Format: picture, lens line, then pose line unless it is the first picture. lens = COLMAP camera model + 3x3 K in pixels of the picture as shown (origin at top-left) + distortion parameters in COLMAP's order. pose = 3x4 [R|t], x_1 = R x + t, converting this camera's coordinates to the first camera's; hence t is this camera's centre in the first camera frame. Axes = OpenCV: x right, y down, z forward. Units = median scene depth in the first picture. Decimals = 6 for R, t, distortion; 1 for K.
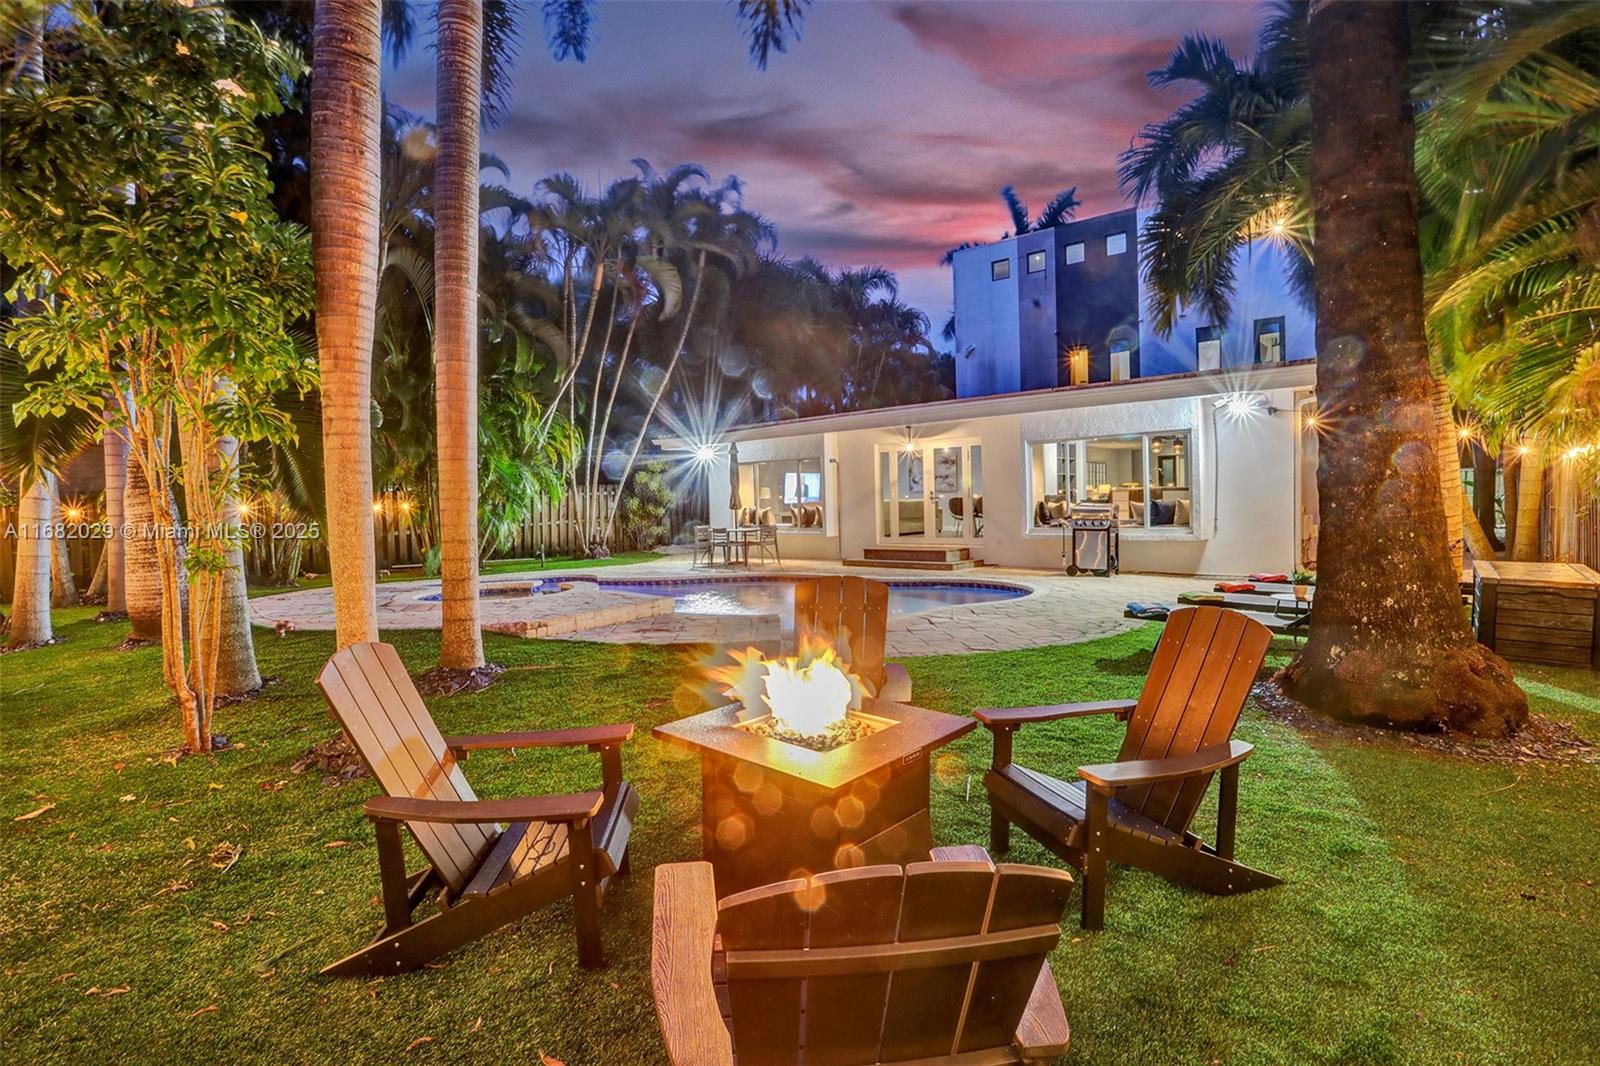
lens RADIAL K [[784.3, 0, 797.4], [0, 784.3, 527.7], [0, 0, 1]] dist [-0.070838, 0.027521]
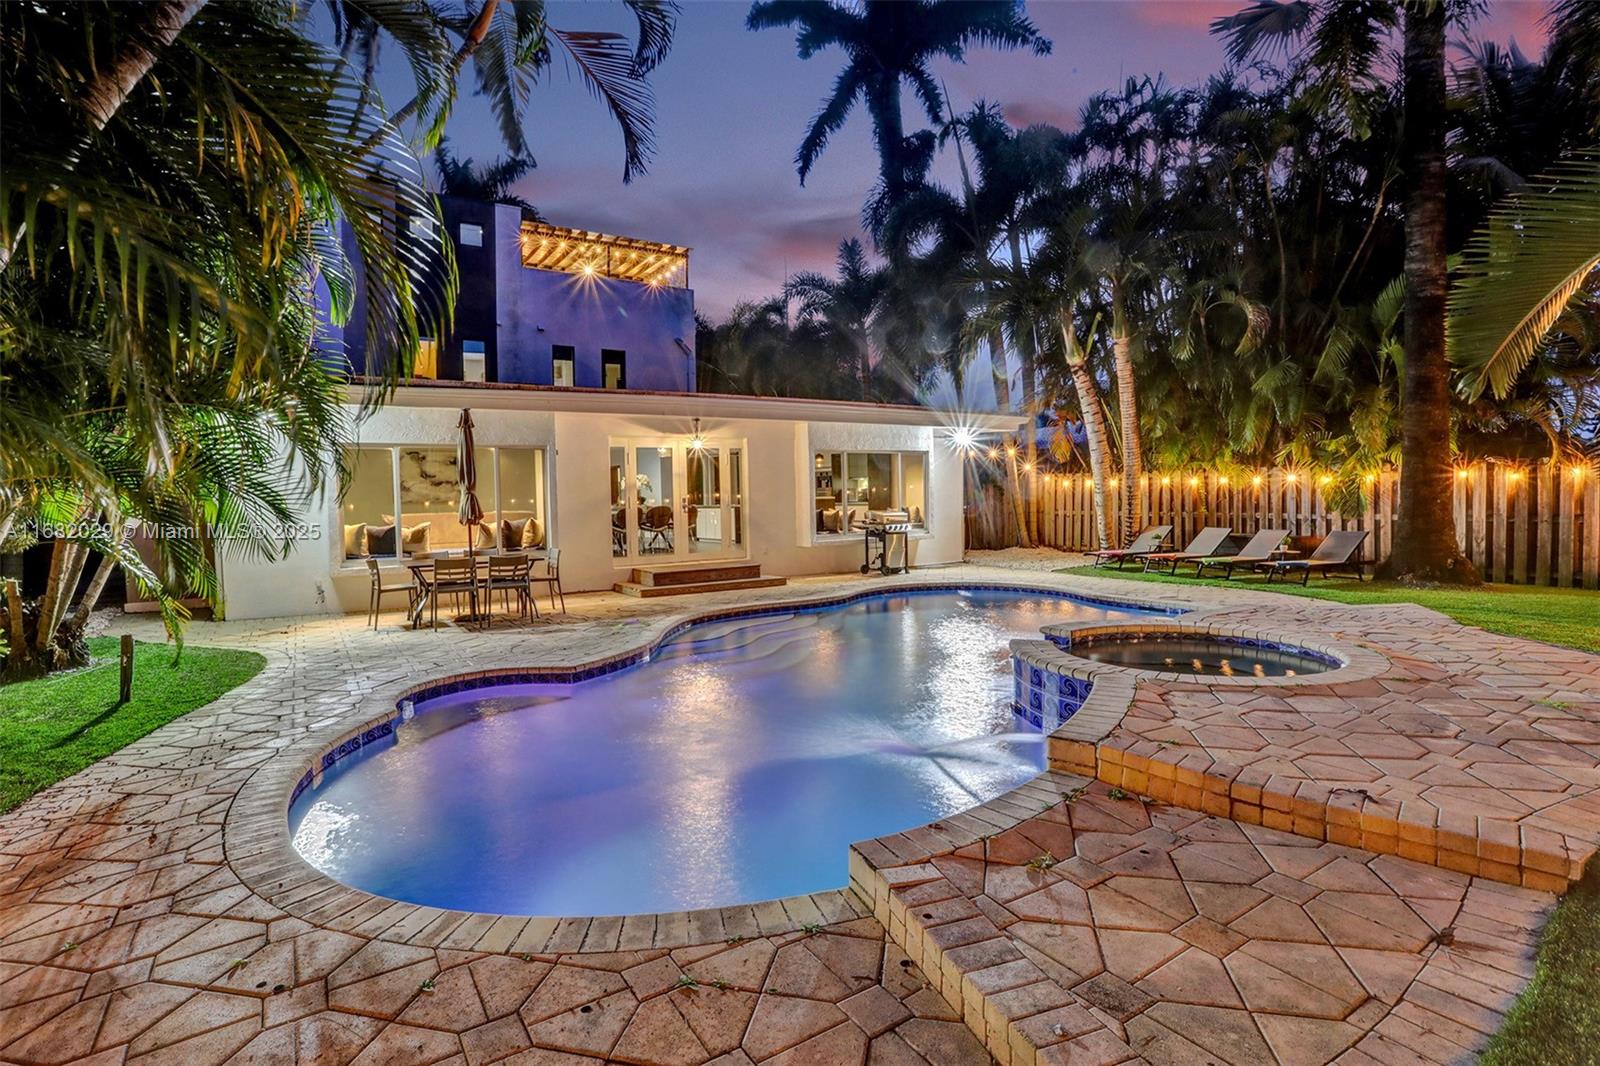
lens RADIAL K [[784.3, 0, 792.7], [0, 784.3, 538.6], [0, 0, 1]] dist [-0.070838, 0.027521]
pose [[0.264438, -0.030602, 0.963917, -0.561694], [0.046097, 0.998755, 0.019062, -0.013336], [-0.963300, 0.039393, 0.265519, 0.618807]]
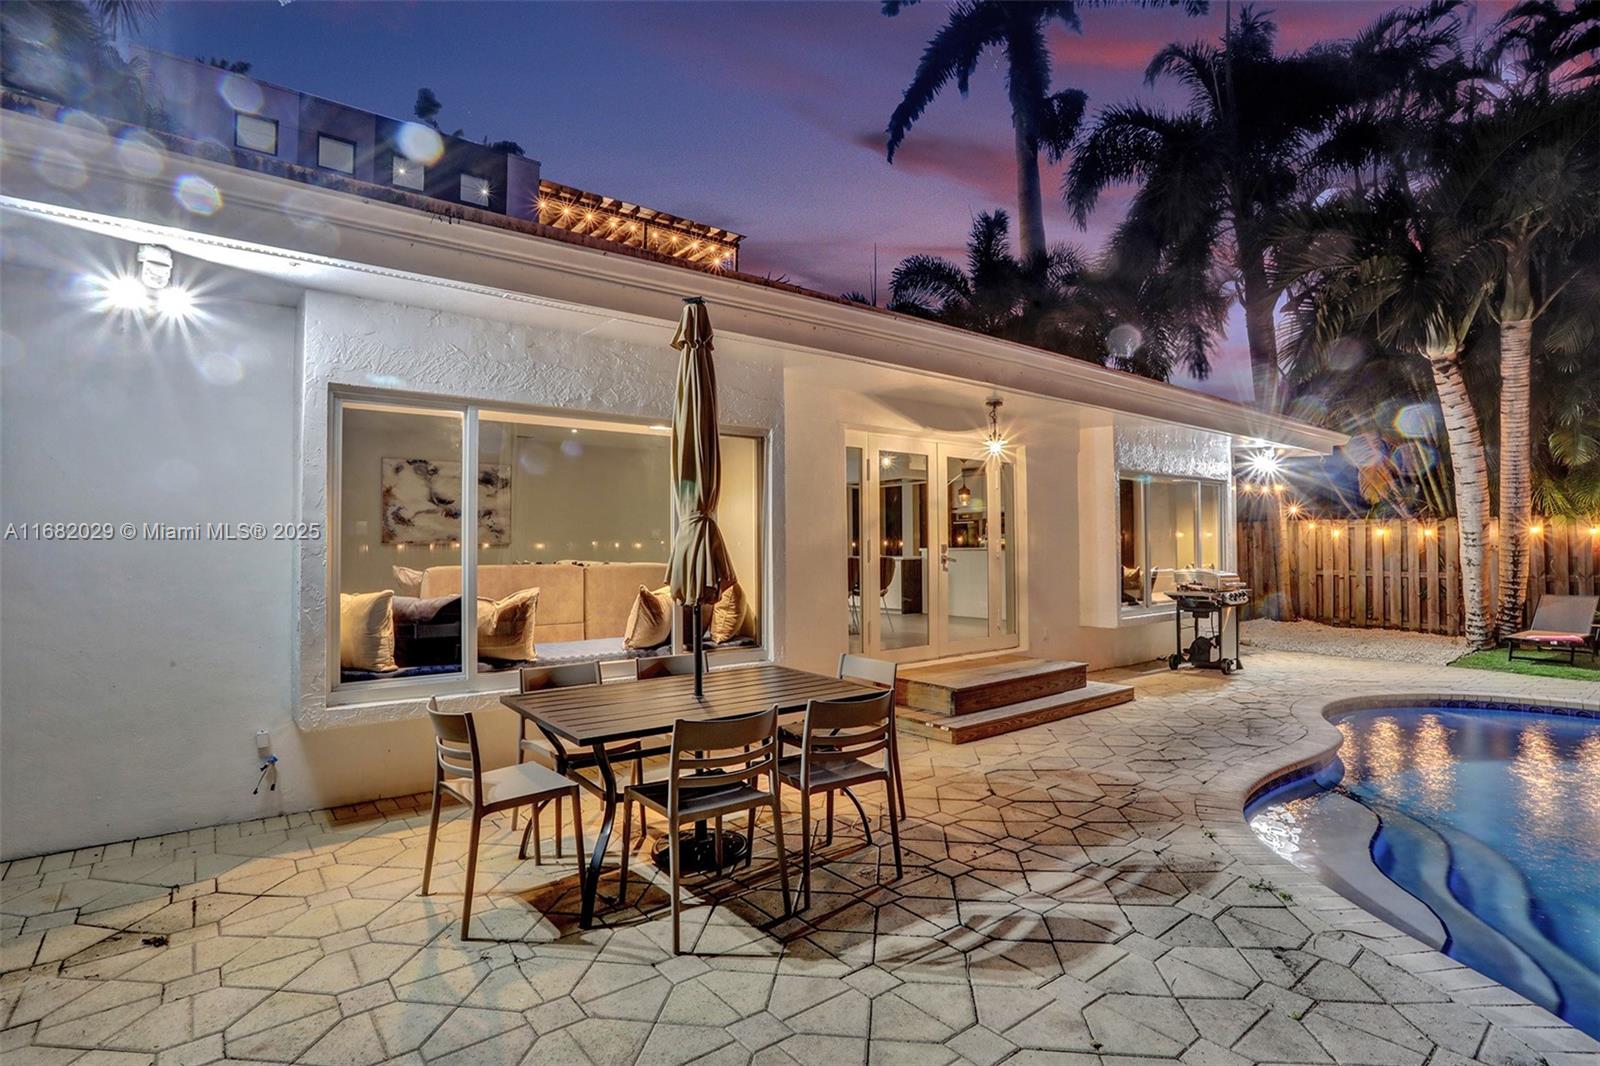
lens RADIAL K [[784.3, 0, 795.0], [0, 784.3, 542.3], [0, 0, 1]] dist [-0.070838, 0.027521]
pose [[0.181098, 0.032254, 0.982936, -0.287601], [0.033684, 0.998672, -0.038976, -0.030290], [-0.982888, 0.040168, 0.179771, 0.928716]]
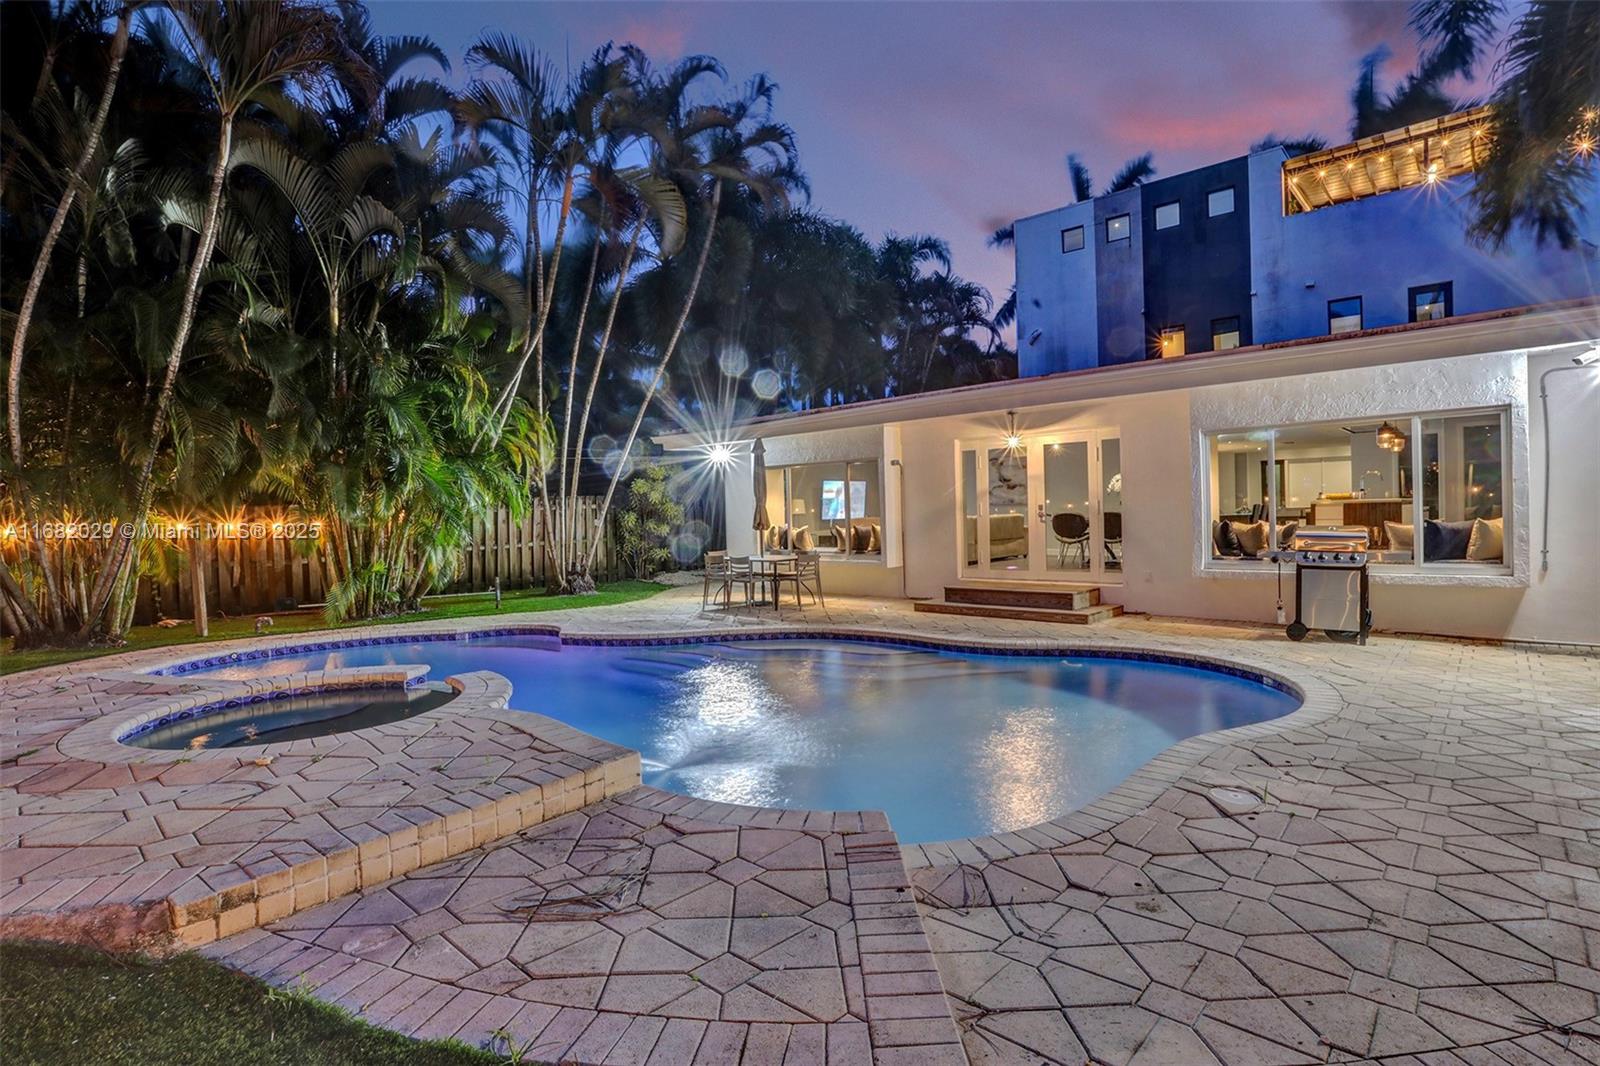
lens RADIAL K [[784.3, 0, 789.3], [0, 784.3, 523.7], [0, 0, 1]] dist [-0.070838, 0.027521]
pose [[0.999423, 0.000492, -0.033950, -0.028171], [-0.001092, 0.999844, -0.017651, -0.015909], [0.033936, 0.017678, 0.999268, 0.272943]]
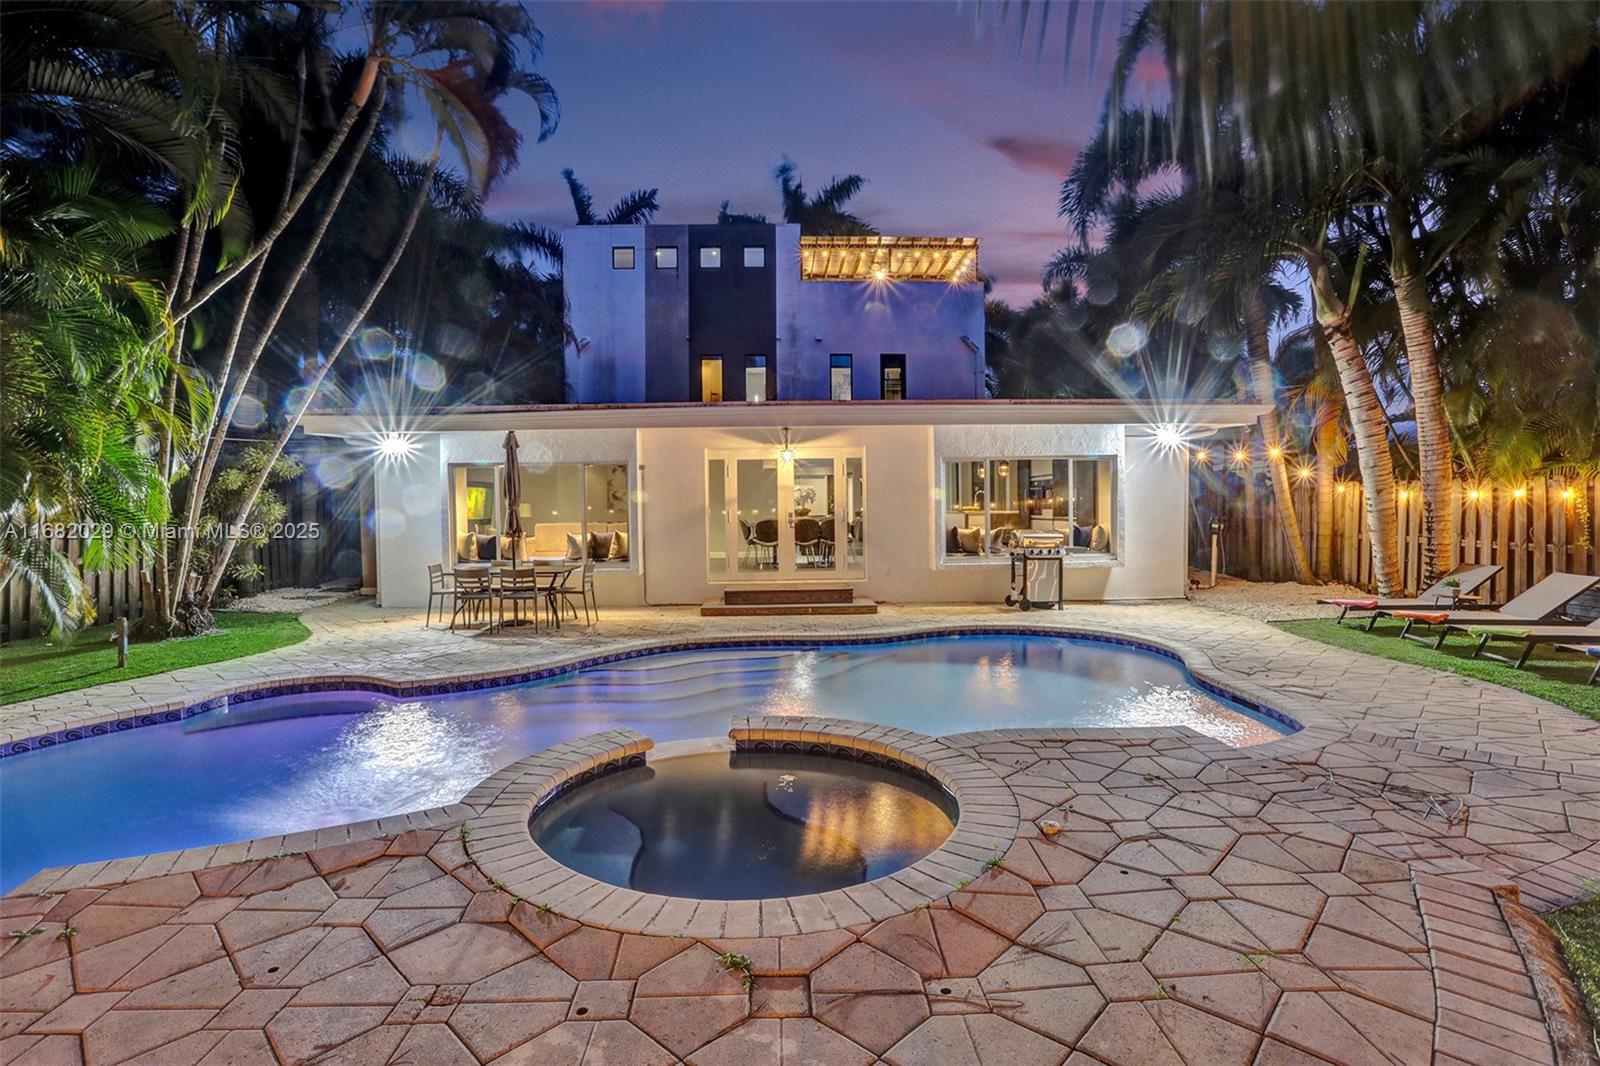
lens RADIAL K [[784.3, 0, 792.5], [0, 784.3, 534.8], [0, 0, 1]] dist [-0.070838, 0.027521]
pose [[0.728458, -0.008502, 0.685038, -0.339880], [0.016262, 0.999856, -0.004884, -0.019064], [-0.684898, 0.014697, 0.728491, 0.393906]]
